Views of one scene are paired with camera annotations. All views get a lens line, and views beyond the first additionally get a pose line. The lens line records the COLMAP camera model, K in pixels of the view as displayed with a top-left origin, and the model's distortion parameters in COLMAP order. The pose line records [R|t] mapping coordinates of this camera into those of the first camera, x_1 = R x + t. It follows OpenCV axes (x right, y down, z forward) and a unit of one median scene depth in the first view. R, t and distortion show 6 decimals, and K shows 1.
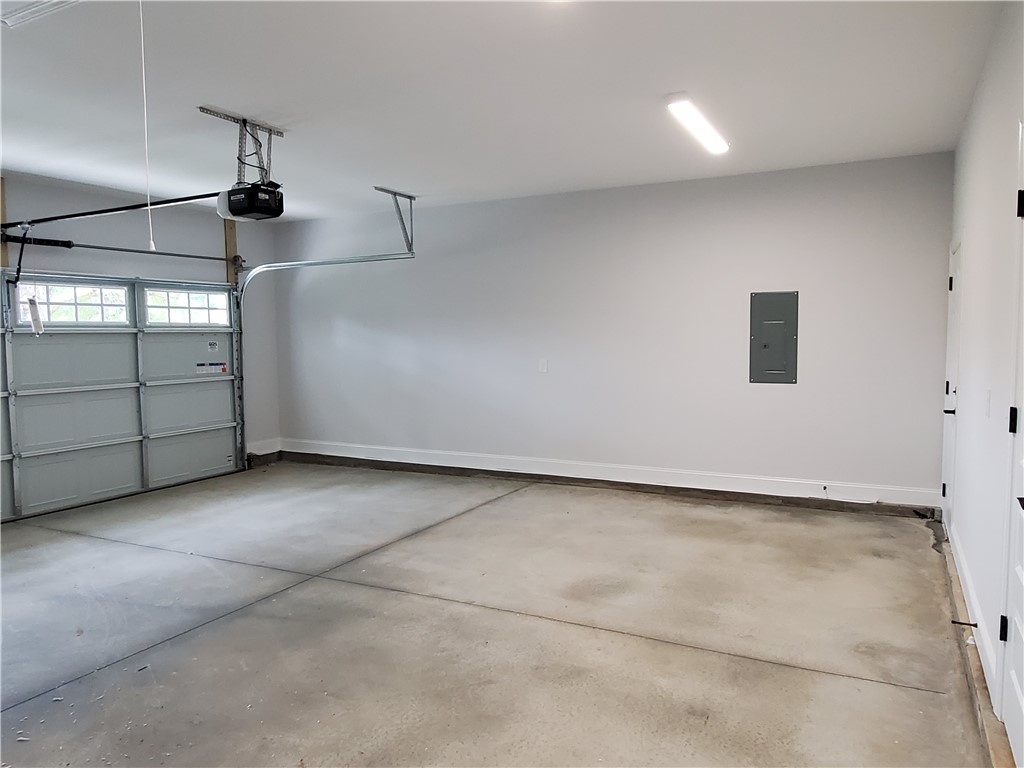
lens RADIAL K [[707.5, 0, 512.0], [0, 707.5, 384.0], [0, 0, 1]] dist [0.001611, 0.001370]
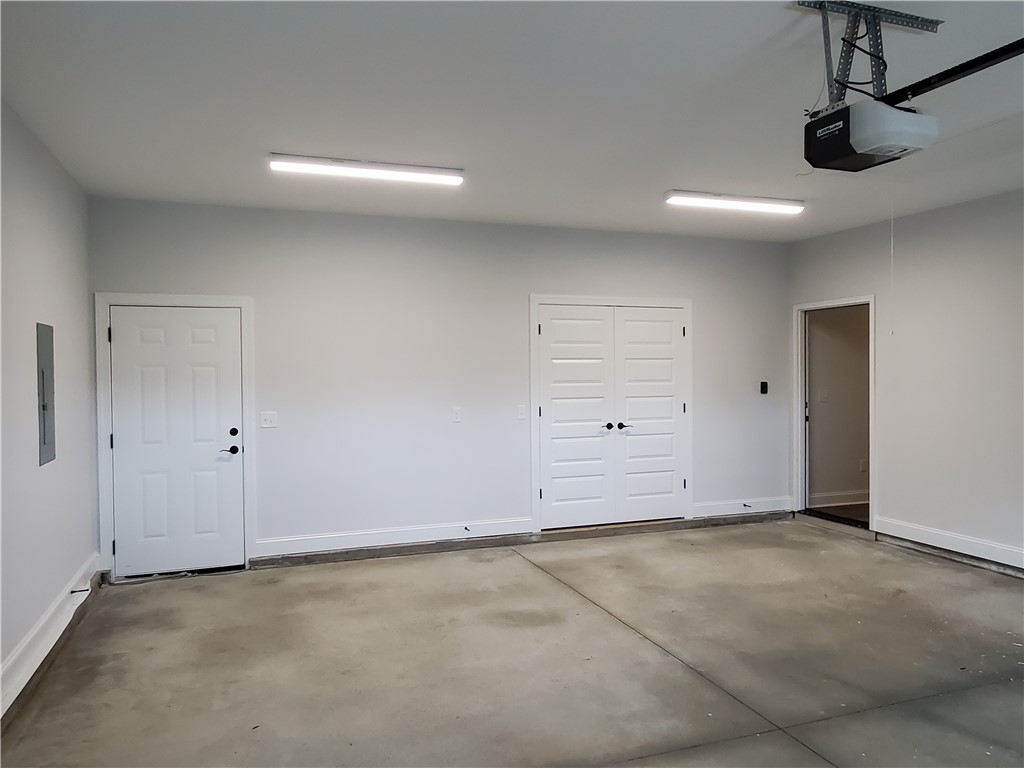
lens RADIAL K [[707.5, 0, 512.0], [0, 707.5, 384.0], [0, 0, 1]] dist [0.001611, 0.001370]
pose [[-0.728939, 0.003896, 0.684568, -0.611178], [0.062134, 0.996233, 0.060492, -0.132408], [-0.681753, 0.086630, -0.726435, 1.799200]]
